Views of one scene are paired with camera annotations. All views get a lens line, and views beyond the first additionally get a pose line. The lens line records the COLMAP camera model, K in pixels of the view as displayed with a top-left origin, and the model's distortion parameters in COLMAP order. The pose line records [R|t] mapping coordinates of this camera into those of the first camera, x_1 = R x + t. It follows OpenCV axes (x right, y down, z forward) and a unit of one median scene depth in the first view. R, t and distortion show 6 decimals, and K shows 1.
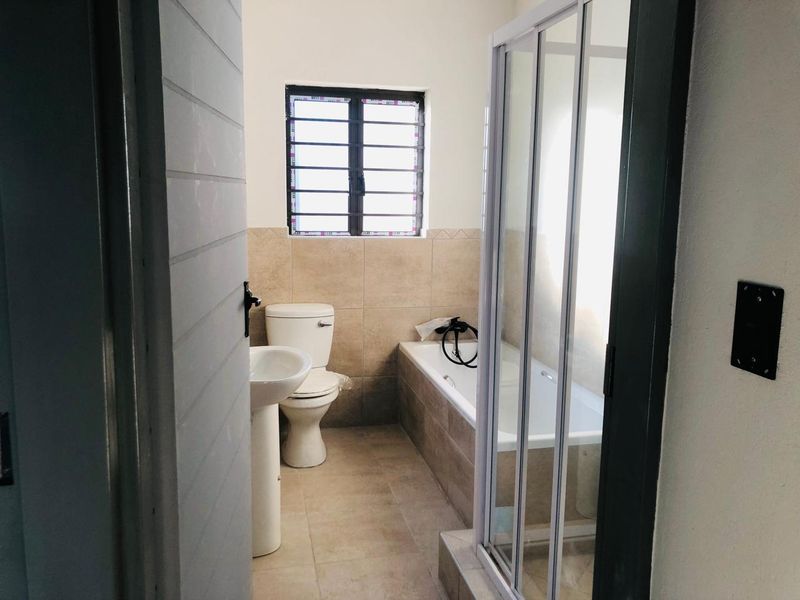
lens RADIAL K [[673.8, 0, 401.0], [0, 673.8, 299.0], [0, 0, 1]] dist [0.070663, -0.000991]
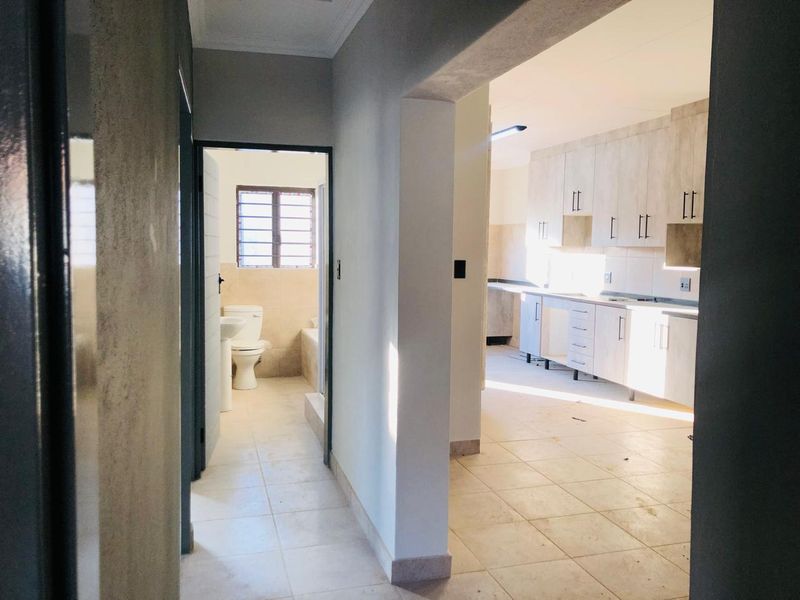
lens RADIAL K [[673.8, 0, 399.4], [0, 673.8, 296.1], [0, 0, 1]] dist [0.070663, -0.000991]
pose [[0.998278, -0.012115, 0.057395, 0.154641], [0.017809, 0.994854, -0.099745, 0.164858], [-0.055892, 0.100595, 0.993356, -0.777537]]
